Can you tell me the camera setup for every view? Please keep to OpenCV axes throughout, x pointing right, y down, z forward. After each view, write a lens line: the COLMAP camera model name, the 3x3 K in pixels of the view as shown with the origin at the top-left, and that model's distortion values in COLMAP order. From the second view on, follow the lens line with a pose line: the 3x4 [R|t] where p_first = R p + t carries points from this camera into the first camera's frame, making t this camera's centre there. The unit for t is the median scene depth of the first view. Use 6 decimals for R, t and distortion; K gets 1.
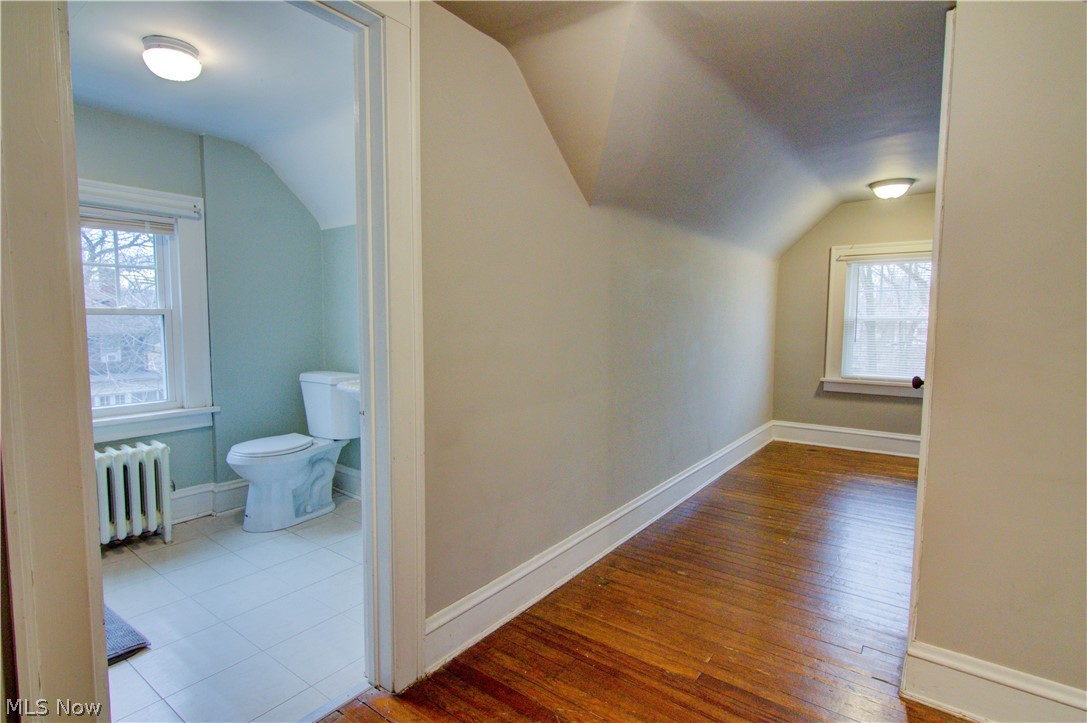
lens RADIAL K [[543.7, 0, 542.4], [0, 543.7, 363.2], [0, 0, 1]] dist [-0.001069, -0.000315]
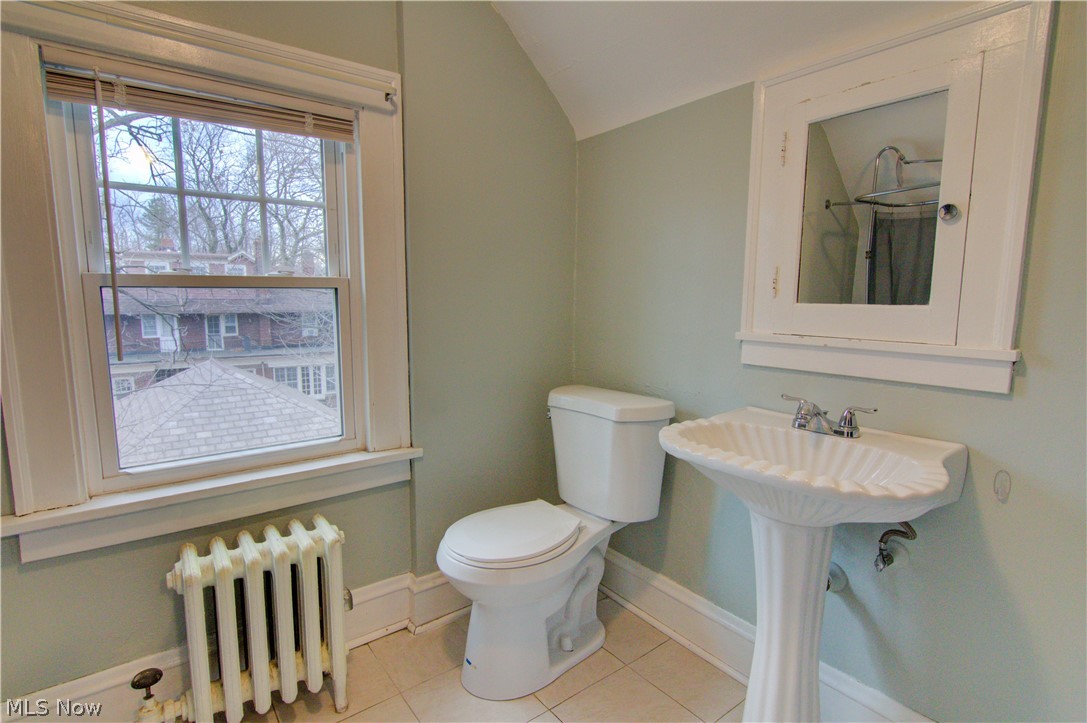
lens RADIAL K [[543.7, 0, 543.1], [0, 543.7, 362.0], [0, 0, 1]] dist [-0.001069, -0.000315]
pose [[0.963344, 0.028833, -0.266715, -0.325746], [-0.018340, 0.998960, 0.041748, -0.038469], [0.267641, -0.035326, 0.962871, 0.493245]]
